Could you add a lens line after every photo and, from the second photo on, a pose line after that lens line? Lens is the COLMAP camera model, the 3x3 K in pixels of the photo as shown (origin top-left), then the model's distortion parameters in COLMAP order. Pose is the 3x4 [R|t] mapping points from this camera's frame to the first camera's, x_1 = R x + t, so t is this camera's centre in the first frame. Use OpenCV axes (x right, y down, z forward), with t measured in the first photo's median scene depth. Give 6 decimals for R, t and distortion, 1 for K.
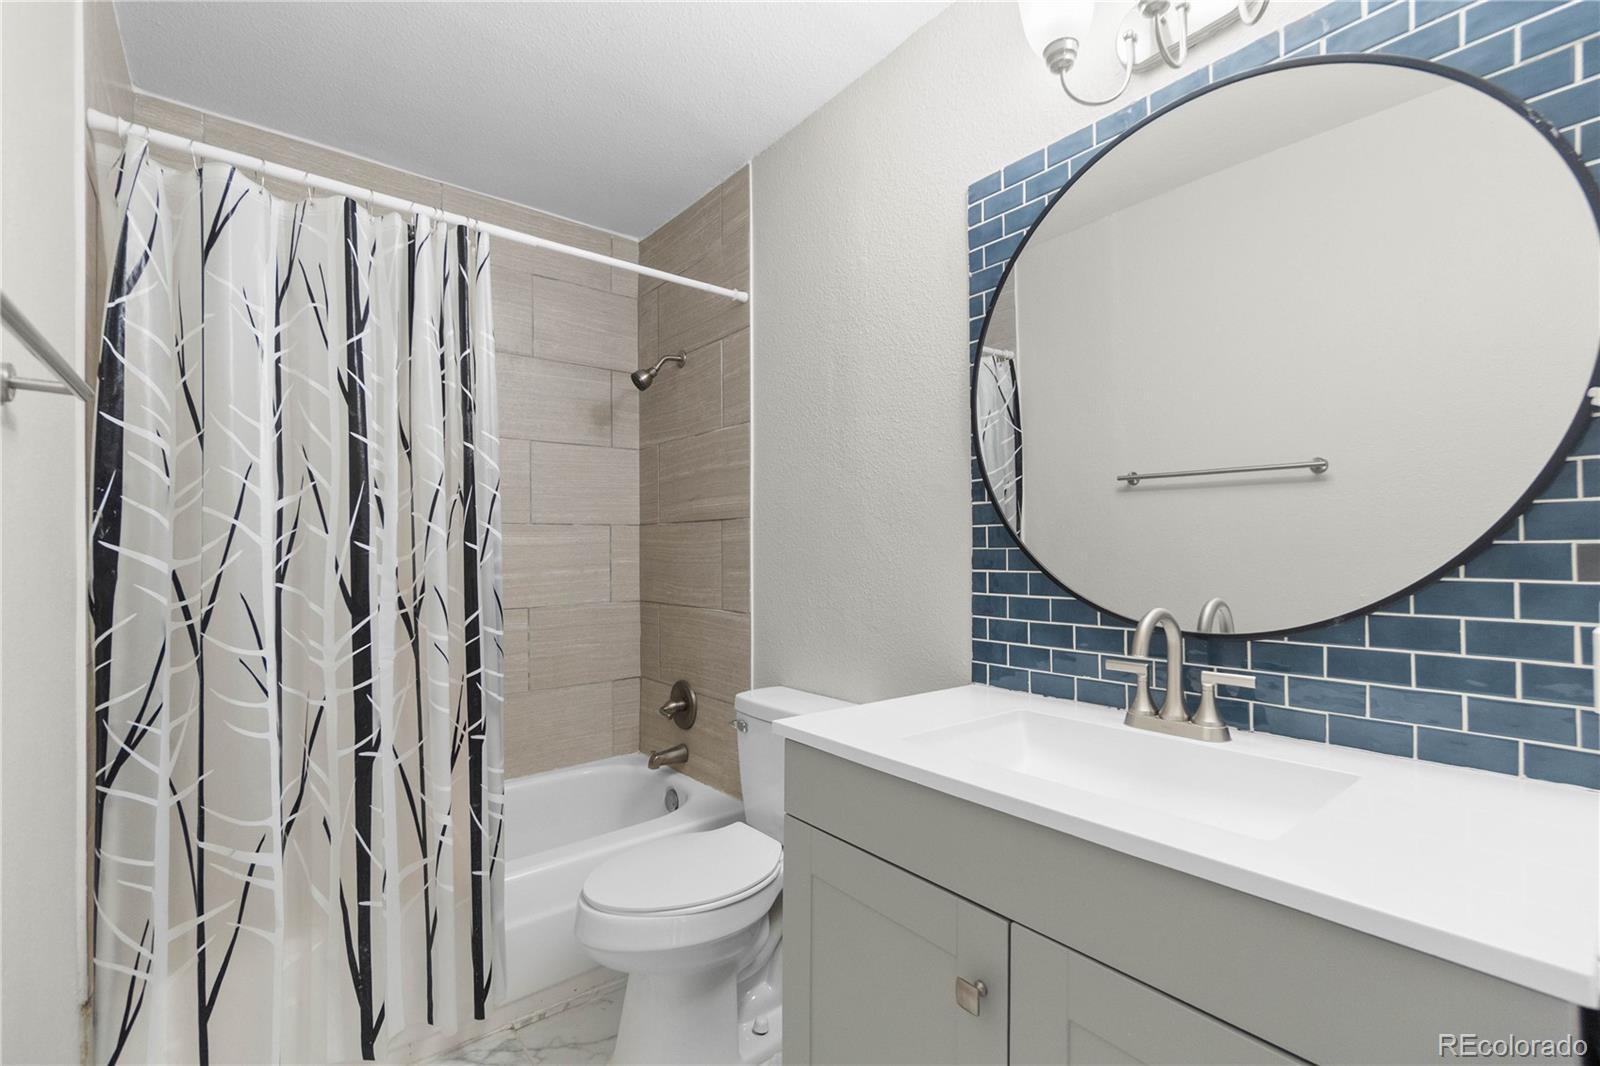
lens RADIAL K [[696.4, 0, 797.4], [0, 696.4, 544.0], [0, 0, 1]] dist [-0.003242, 0.001307]
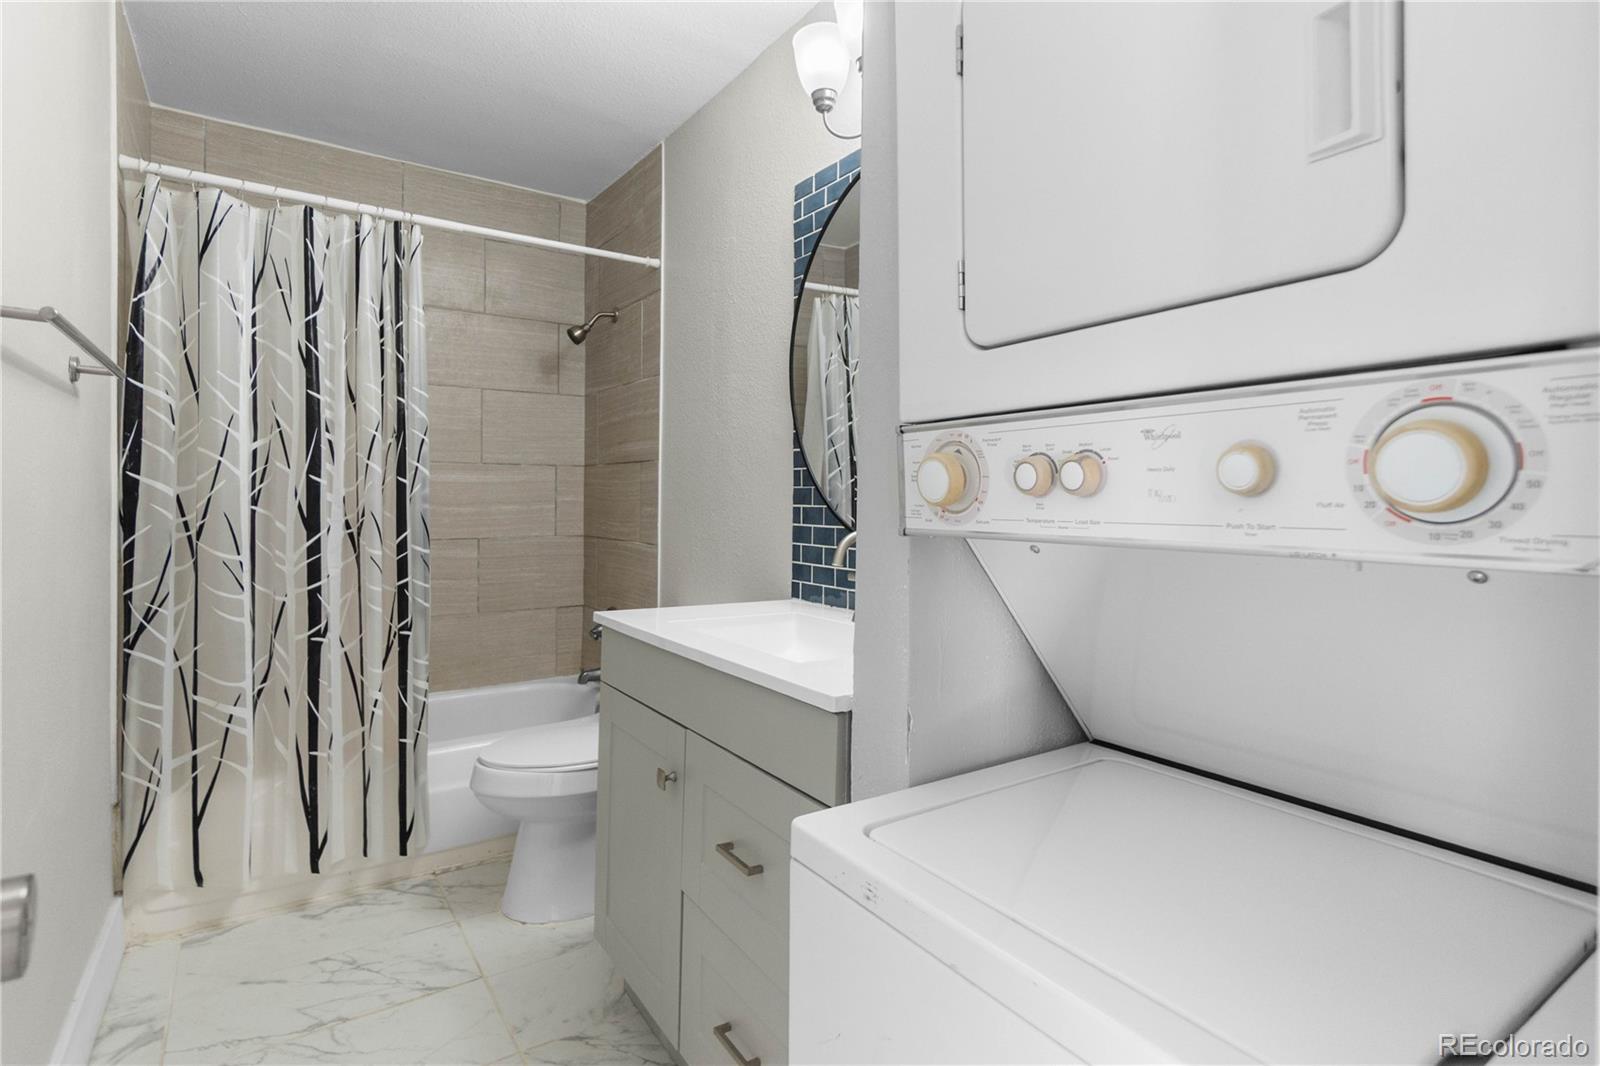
lens RADIAL K [[802.5, 0, 792.7], [0, 802.5, 501.1], [0, 0, 1]] dist [0.004773, -0.000828]
pose [[0.995921, 0.015418, -0.088904, 0.388454], [-0.014337, 0.999815, 0.012792, 0.012980], [0.089084, -0.011466, 0.995958, -0.404284]]
